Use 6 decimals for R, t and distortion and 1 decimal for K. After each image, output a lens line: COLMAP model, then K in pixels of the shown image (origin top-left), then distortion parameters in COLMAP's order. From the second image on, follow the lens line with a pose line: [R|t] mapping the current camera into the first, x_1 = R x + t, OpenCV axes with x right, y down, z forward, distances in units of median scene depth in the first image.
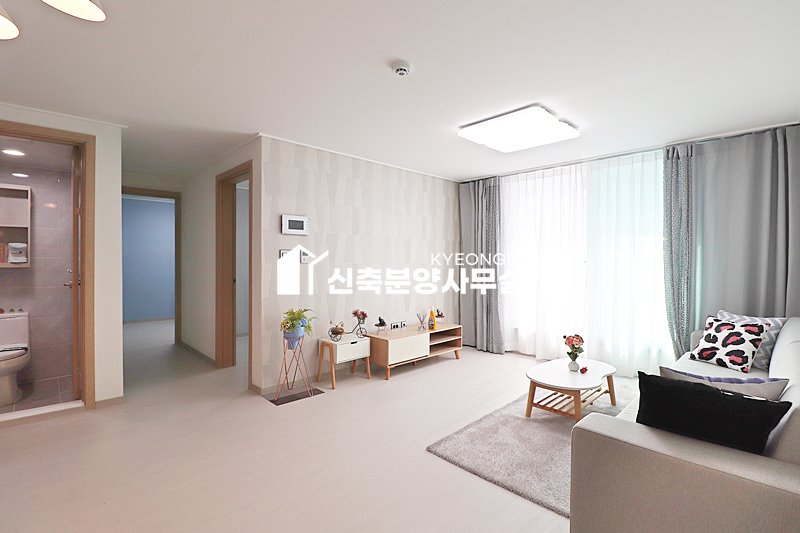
lens RADIAL K [[369.6, 0, 399.9], [0, 369.6, 264.1], [0, 0, 1]] dist [-0.013260, -0.000585]
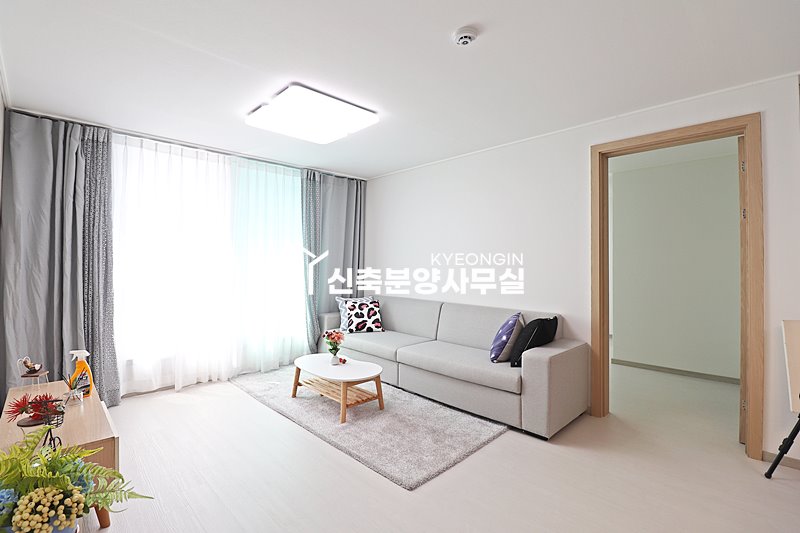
lens RADIAL K [[369.6, 0, 399.1], [0, 369.6, 263.8], [0, 0, 1]] dist [-0.013260, -0.000585]
pose [[0.004138, -0.004195, 0.999983, -0.628033], [0.009045, 0.999950, 0.004158, -0.005224], [-0.999951, 0.009027, 0.004175, 0.854022]]
